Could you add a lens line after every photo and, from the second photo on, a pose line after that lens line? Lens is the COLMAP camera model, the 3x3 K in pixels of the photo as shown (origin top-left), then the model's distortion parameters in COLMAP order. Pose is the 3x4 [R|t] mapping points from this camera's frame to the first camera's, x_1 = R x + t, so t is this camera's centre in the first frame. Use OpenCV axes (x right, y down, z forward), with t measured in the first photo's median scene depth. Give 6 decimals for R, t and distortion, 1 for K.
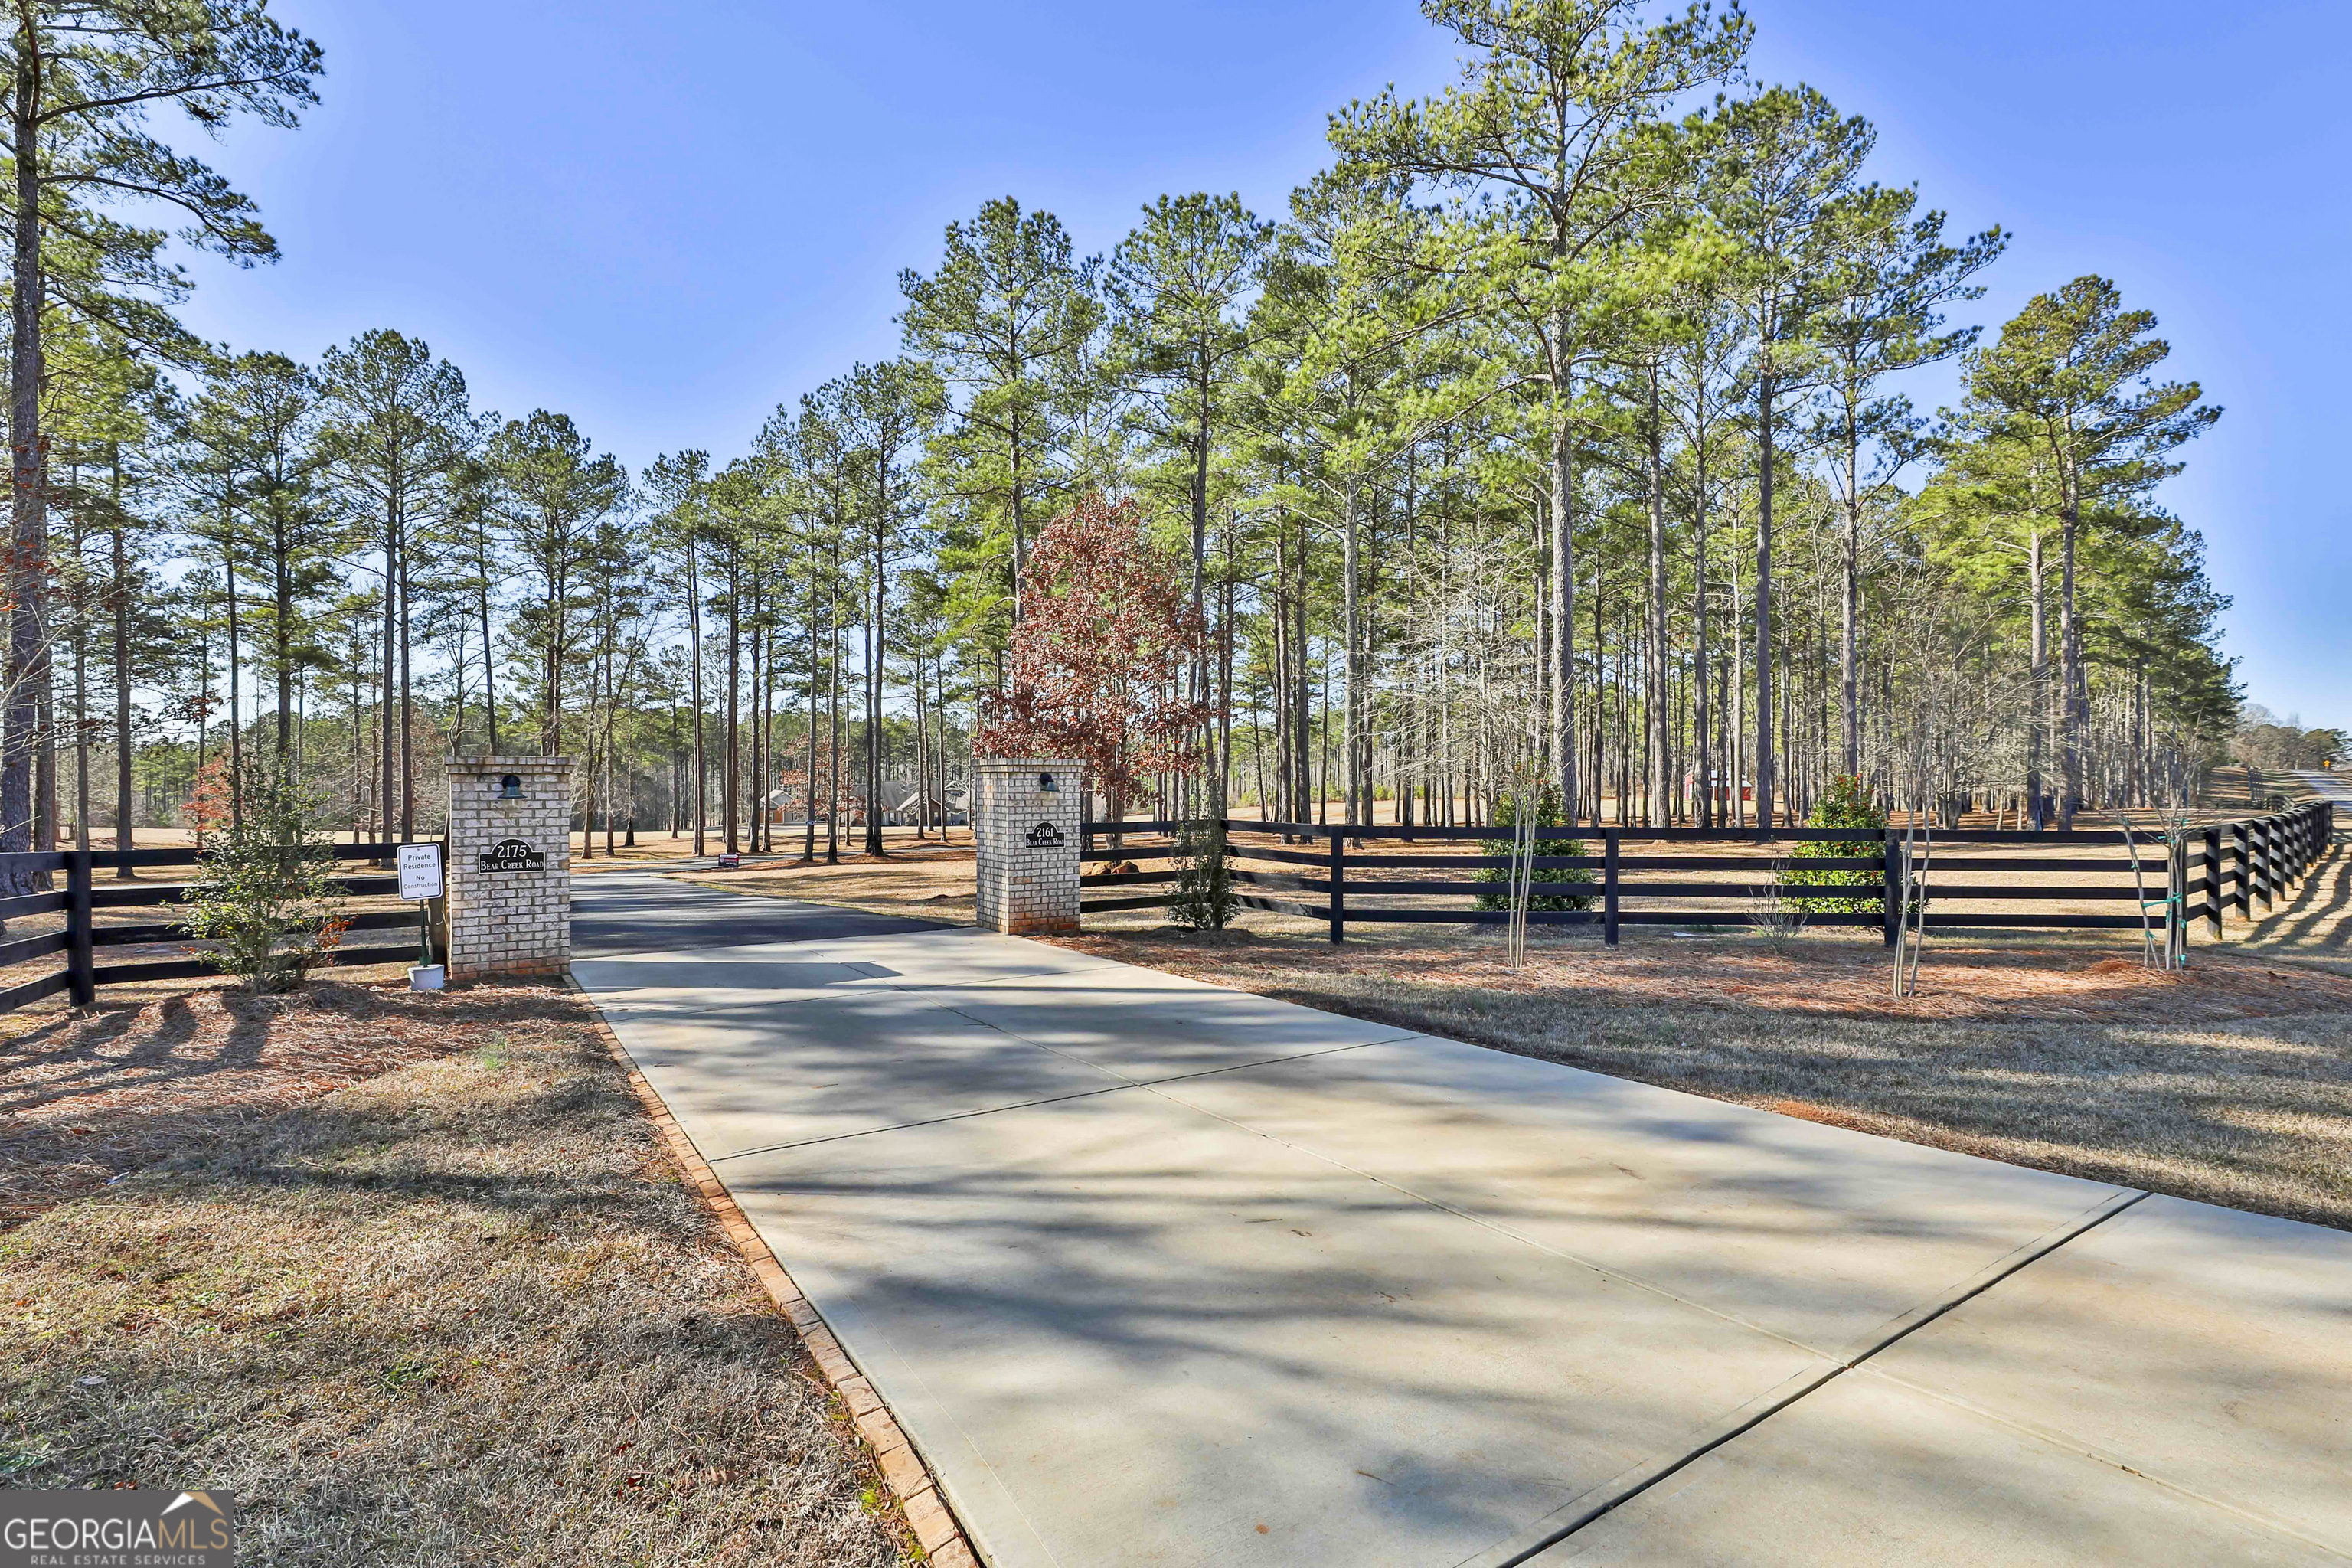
lens RADIAL K [[1137.7, 0, 1176.0], [0, 1137.7, 784.0], [0, 0, 1]] dist [0.001309, -0.000056]
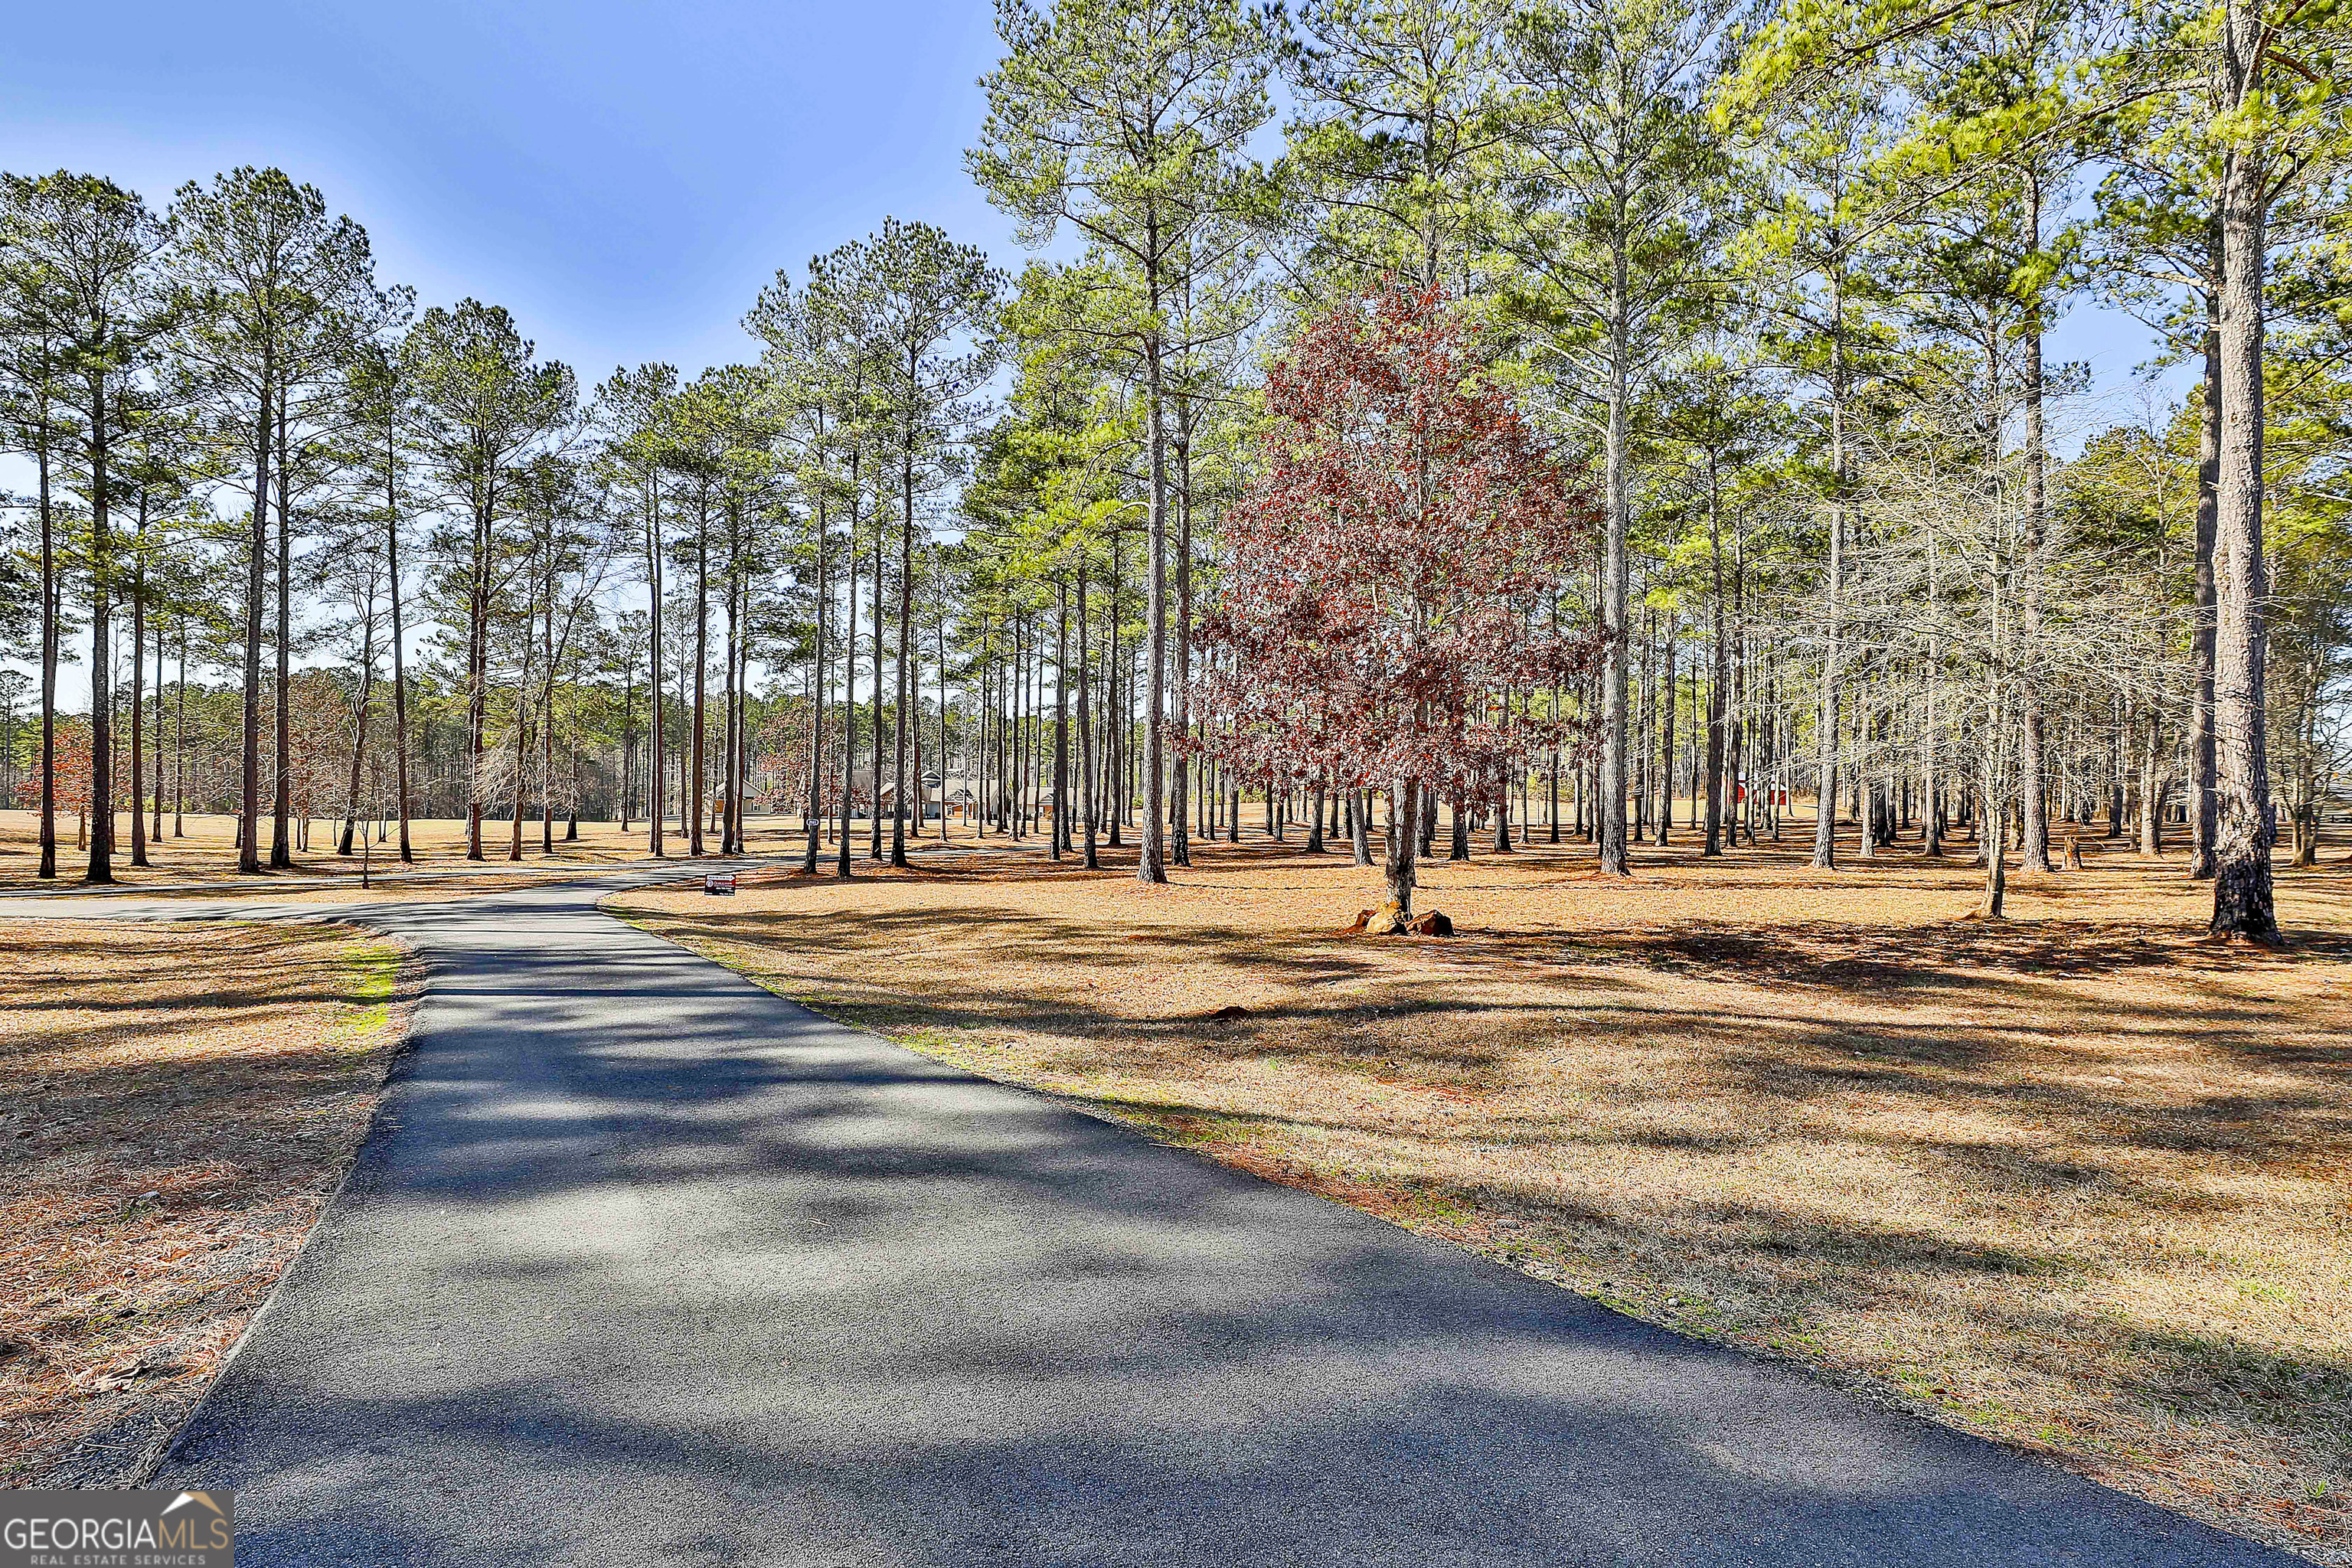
lens RADIAL K [[1124.5, 0, 1173.4], [0, 1124.5, 777.2], [0, 0, 1]] dist [-0.000551, -0.000011]
pose [[0.998968, 0.018710, 0.041375, -0.082030], [-0.018595, 0.999822, -0.003161, 0.002329], [-0.041427, 0.002389, 0.999139, 0.176537]]
